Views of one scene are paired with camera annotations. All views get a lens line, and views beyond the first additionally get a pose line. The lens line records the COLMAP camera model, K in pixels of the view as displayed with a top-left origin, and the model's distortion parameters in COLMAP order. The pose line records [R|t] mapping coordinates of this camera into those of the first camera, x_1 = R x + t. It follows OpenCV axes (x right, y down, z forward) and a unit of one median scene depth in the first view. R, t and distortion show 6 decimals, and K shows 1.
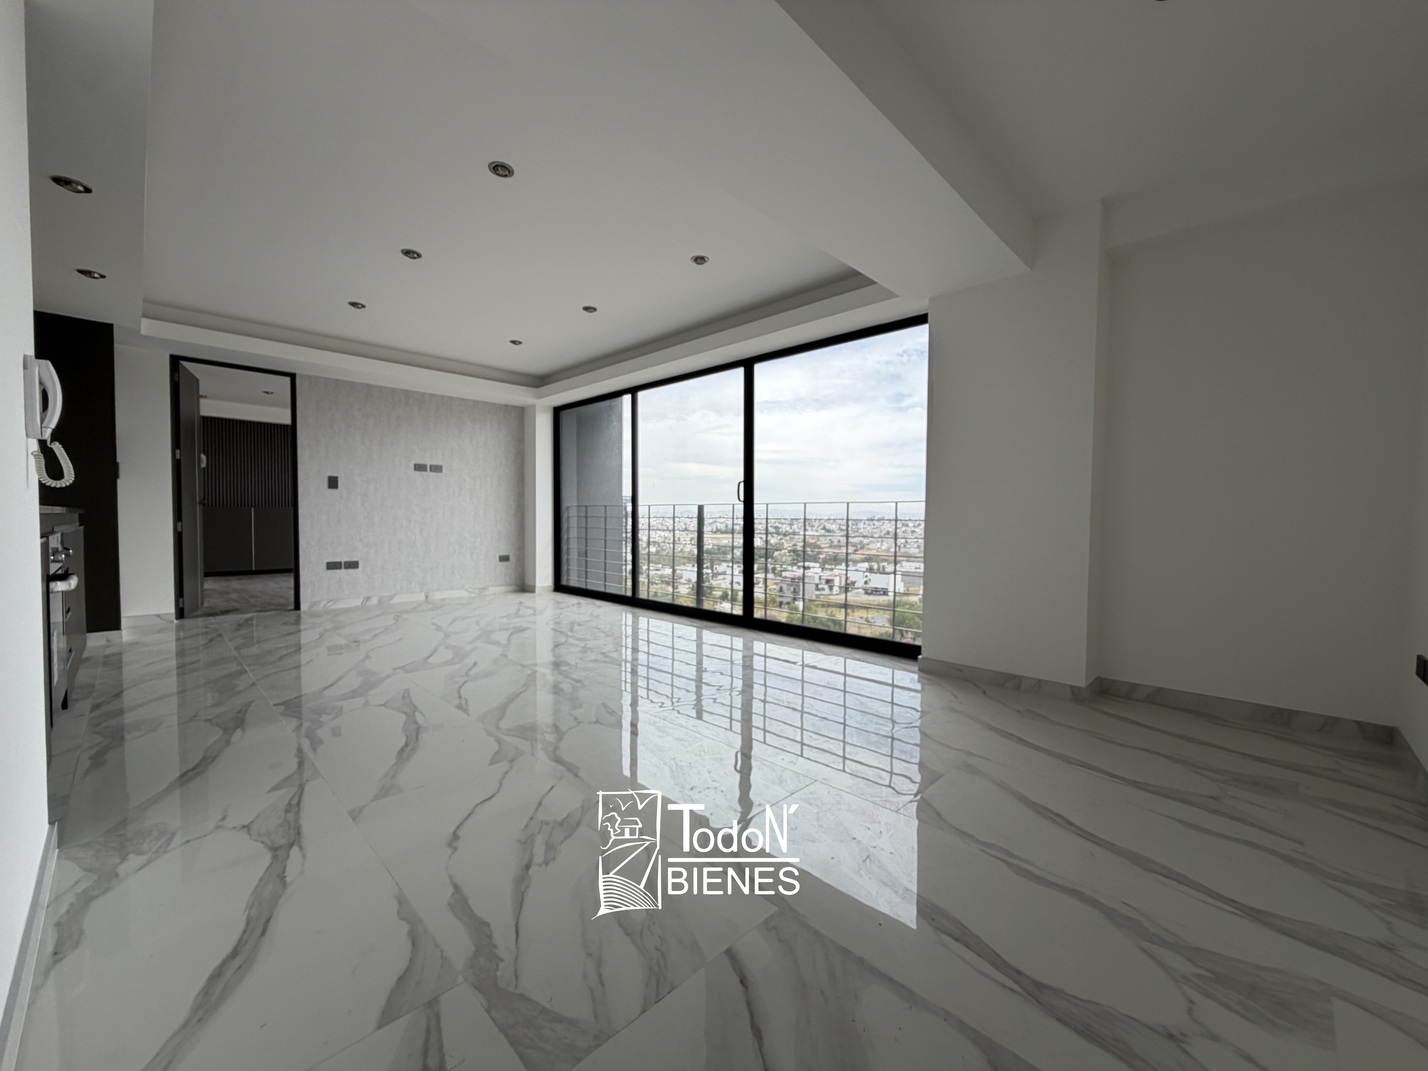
lens RADIAL K [[568.8, 0, 716.8], [0, 568.8, 528.4], [0, 0, 1]] dist [0.000990, -0.000609]
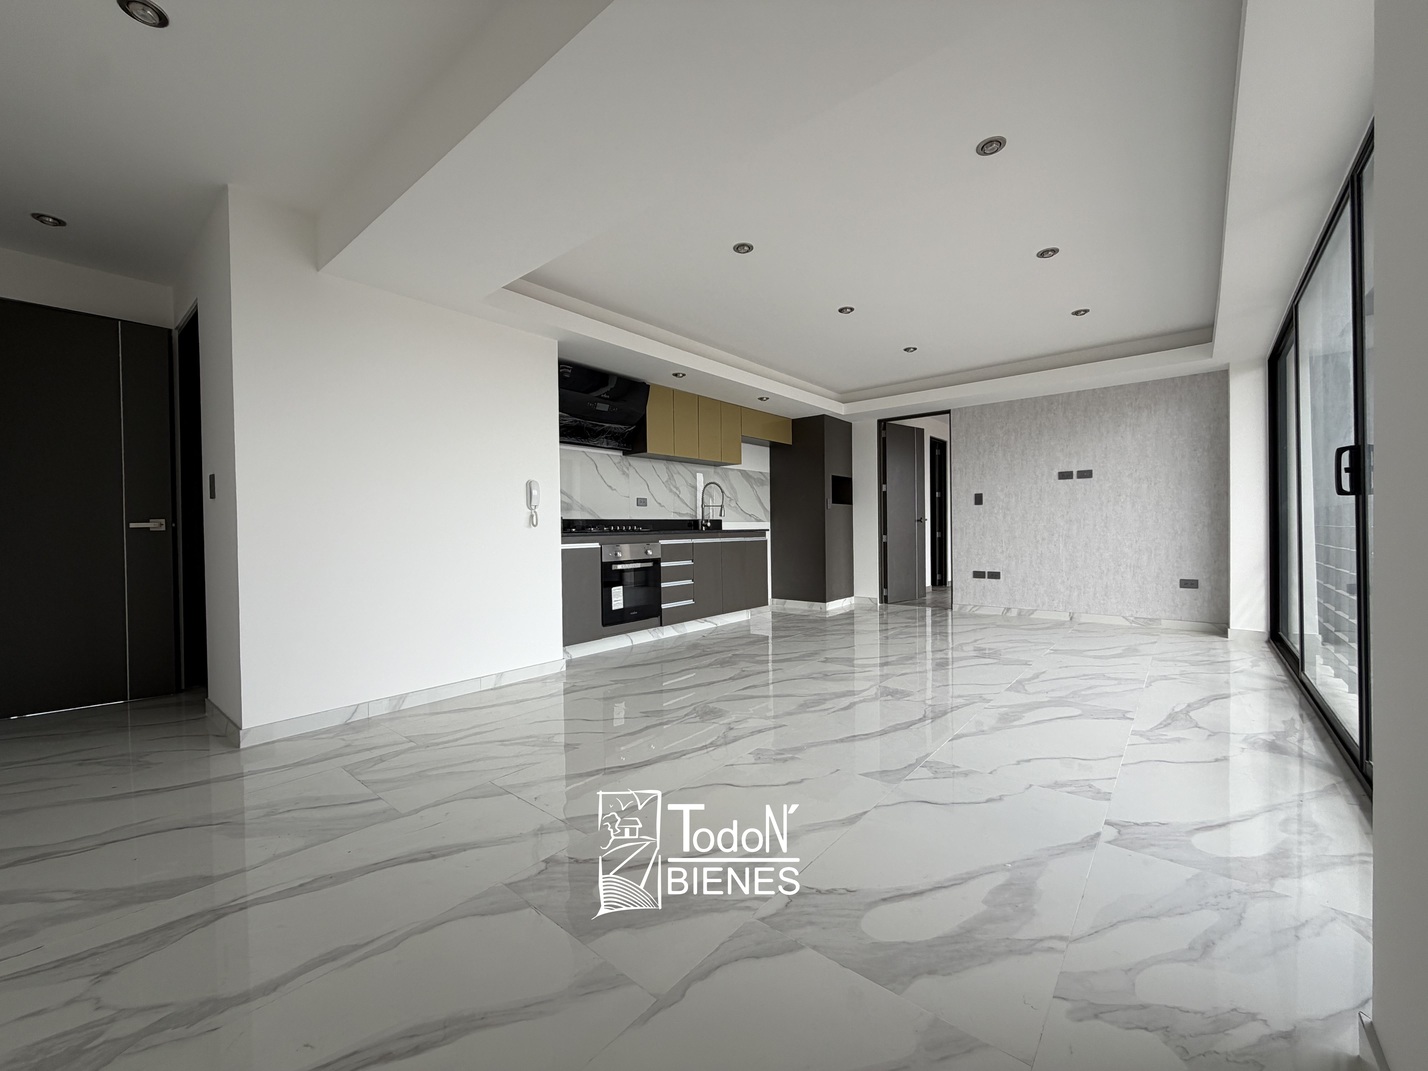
lens RADIAL K [[568.8, 0, 711.5], [0, 568.8, 533.2], [0, 0, 1]] dist [0.000990, -0.000609]
pose [[0.071670, -0.001042, -0.997428, 0.393764], [-0.004424, 0.999989, -0.001362, -0.011185], [0.997419, 0.004510, 0.071665, 0.410810]]
